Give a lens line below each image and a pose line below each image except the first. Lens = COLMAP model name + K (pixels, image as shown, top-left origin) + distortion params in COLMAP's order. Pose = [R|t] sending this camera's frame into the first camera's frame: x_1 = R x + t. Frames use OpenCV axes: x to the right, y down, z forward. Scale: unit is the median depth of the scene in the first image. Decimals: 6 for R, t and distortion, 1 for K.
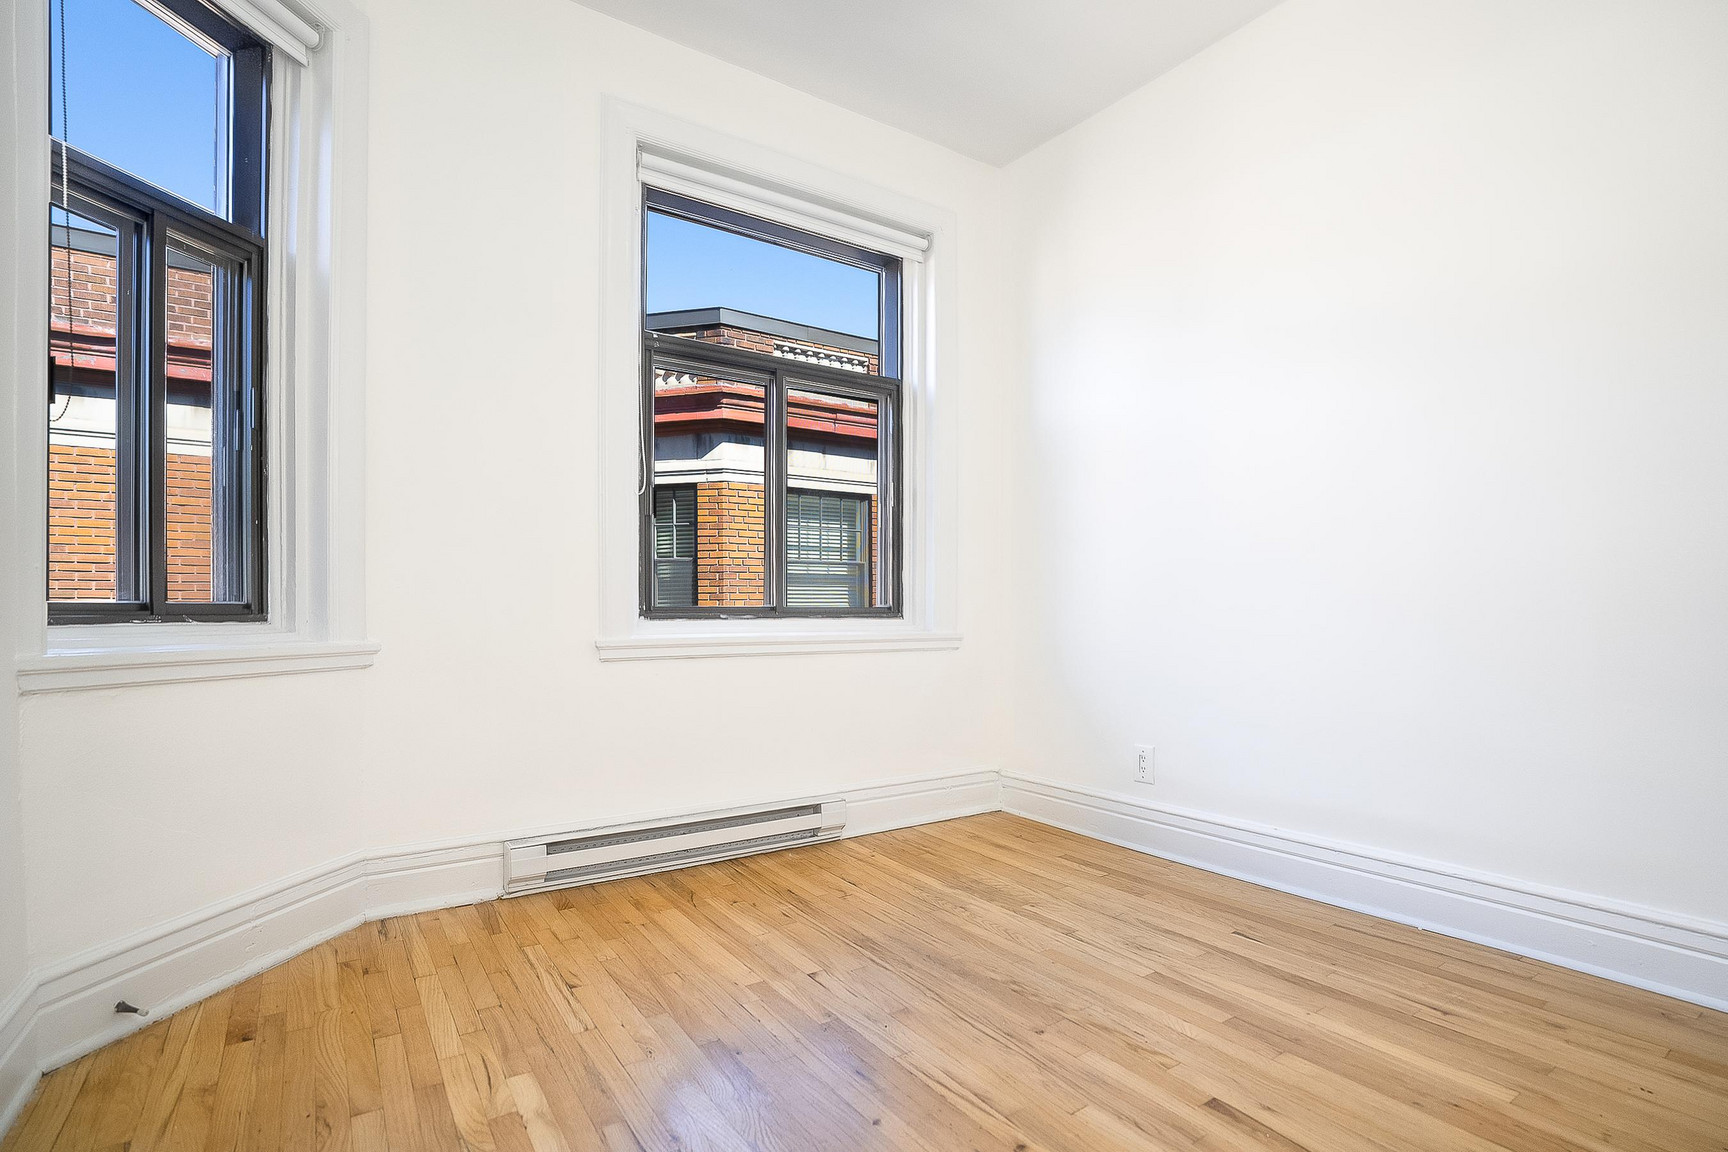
lens RADIAL K [[834.1, 0, 904.2], [0, 834.1, 626.6], [0, 0, 1]] dist [-0.057380, 0.016164]
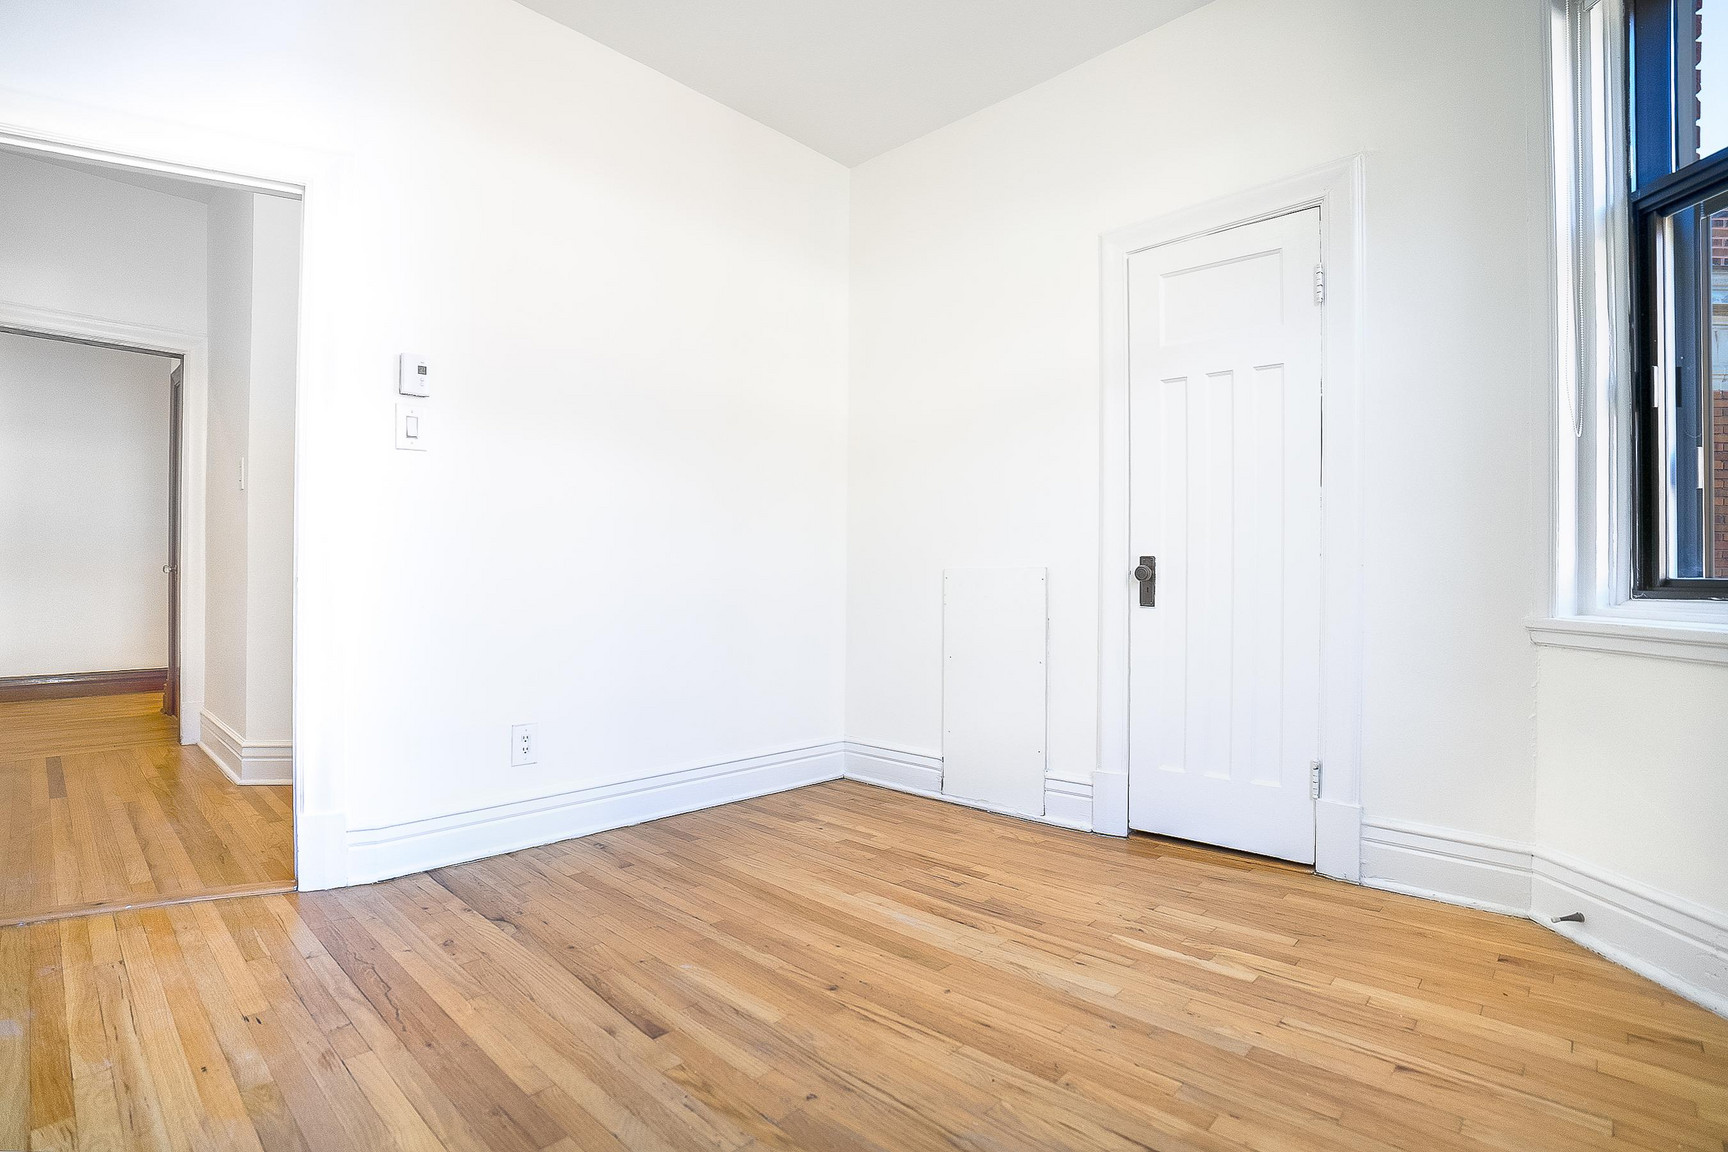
lens RADIAL K [[834.1, 0, 859.3], [0, 834.1, 582.1], [0, 0, 1]] dist [-0.057380, 0.016164]
pose [[-0.985120, -0.001566, -0.171863, 0.199372], [-0.005983, 0.999665, 0.025183, -0.034146], [0.171766, 0.025836, -0.984799, 1.385902]]
